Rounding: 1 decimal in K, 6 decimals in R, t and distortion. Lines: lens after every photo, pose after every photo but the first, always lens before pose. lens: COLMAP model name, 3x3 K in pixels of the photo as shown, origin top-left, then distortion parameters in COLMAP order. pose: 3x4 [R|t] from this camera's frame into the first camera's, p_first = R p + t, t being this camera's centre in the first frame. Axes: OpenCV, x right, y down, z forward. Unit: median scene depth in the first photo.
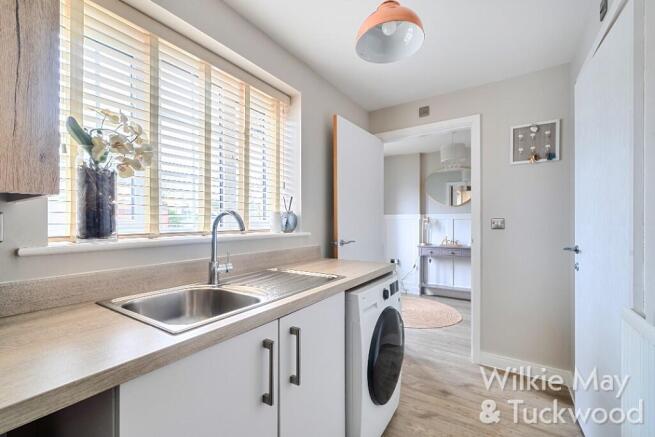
lens RADIAL K [[281.4, 0, 323.6], [0, 281.4, 220.2], [0, 0, 1]] dist [0.002048, 0.000028]
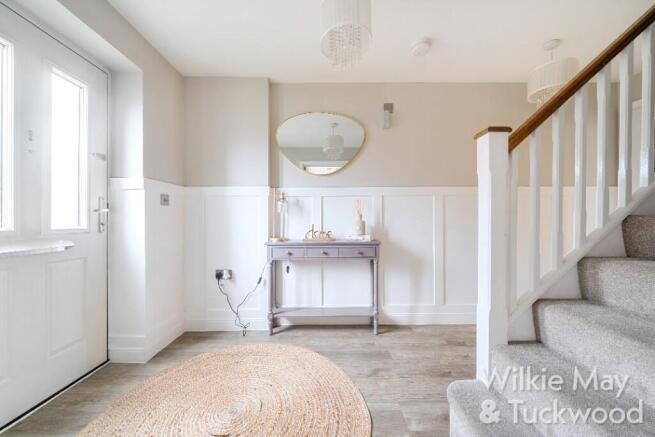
lens RADIAL K [[227.0, 0, 323.8], [0, 227.0, 217.7], [0, 0, 1]] dist [-0.003416, -0.000060]
pose [[0.833903, -0.002819, 0.551904, 0.185556], [0.003187, 0.999995, 0.000293, 0.041068], [-0.551902, 0.001515, 0.833908, 0.569041]]
